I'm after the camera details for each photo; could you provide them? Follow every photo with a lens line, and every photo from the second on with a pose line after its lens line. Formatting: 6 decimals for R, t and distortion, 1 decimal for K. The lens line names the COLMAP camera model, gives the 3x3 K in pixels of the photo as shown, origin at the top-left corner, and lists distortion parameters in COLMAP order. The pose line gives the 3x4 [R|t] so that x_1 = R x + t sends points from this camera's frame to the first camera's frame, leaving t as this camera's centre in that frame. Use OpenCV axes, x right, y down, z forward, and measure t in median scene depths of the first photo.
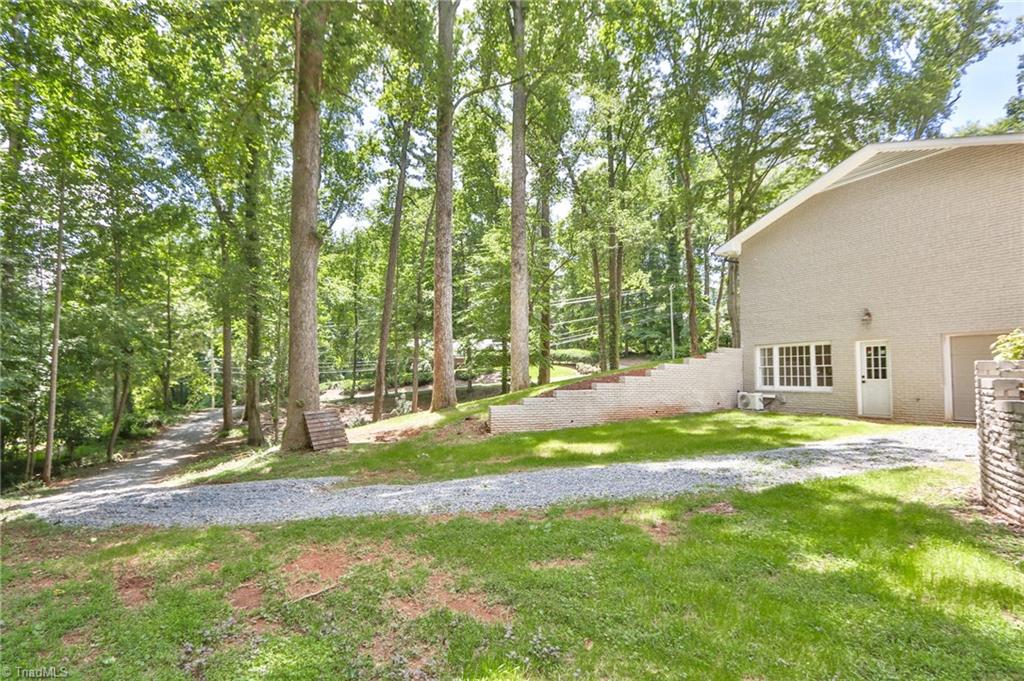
lens RADIAL K [[533.7, 0, 511.3], [0, 533.7, 341.6], [0, 0, 1]] dist [0.002376, 0.000233]
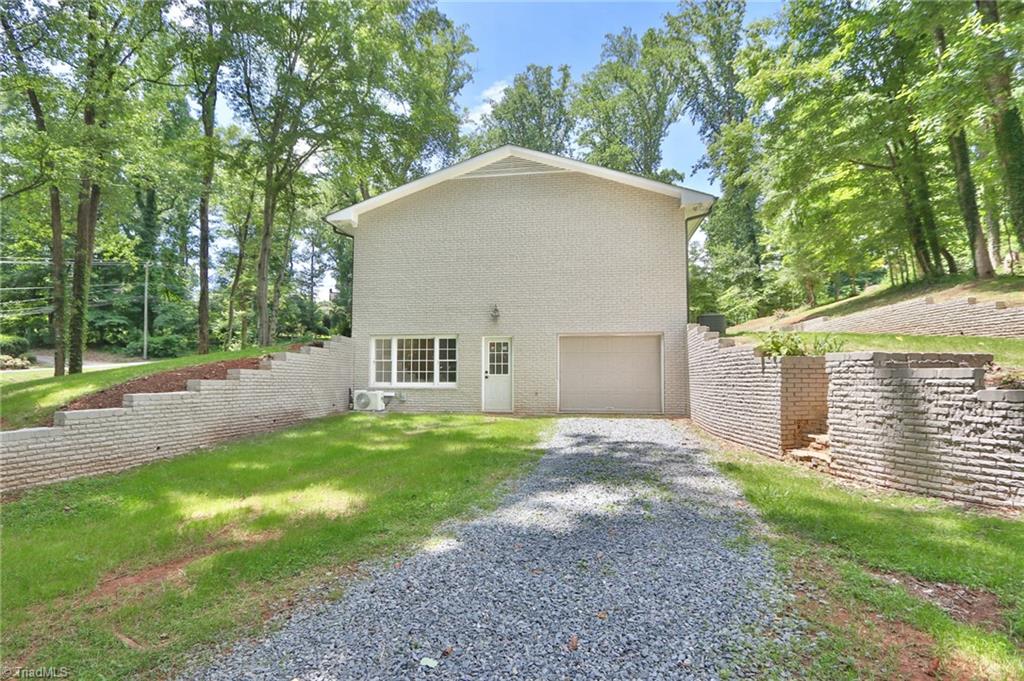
lens RADIAL K [[533.7, 0, 512.8], [0, 533.7, 340.4], [0, 0, 1]] dist [0.002376, 0.000233]
pose [[0.593275, 0.054235, 0.803171, -0.105847], [-0.055641, 0.998104, -0.026298, 0.026431], [-0.803075, -0.029087, 0.595168, 0.324442]]
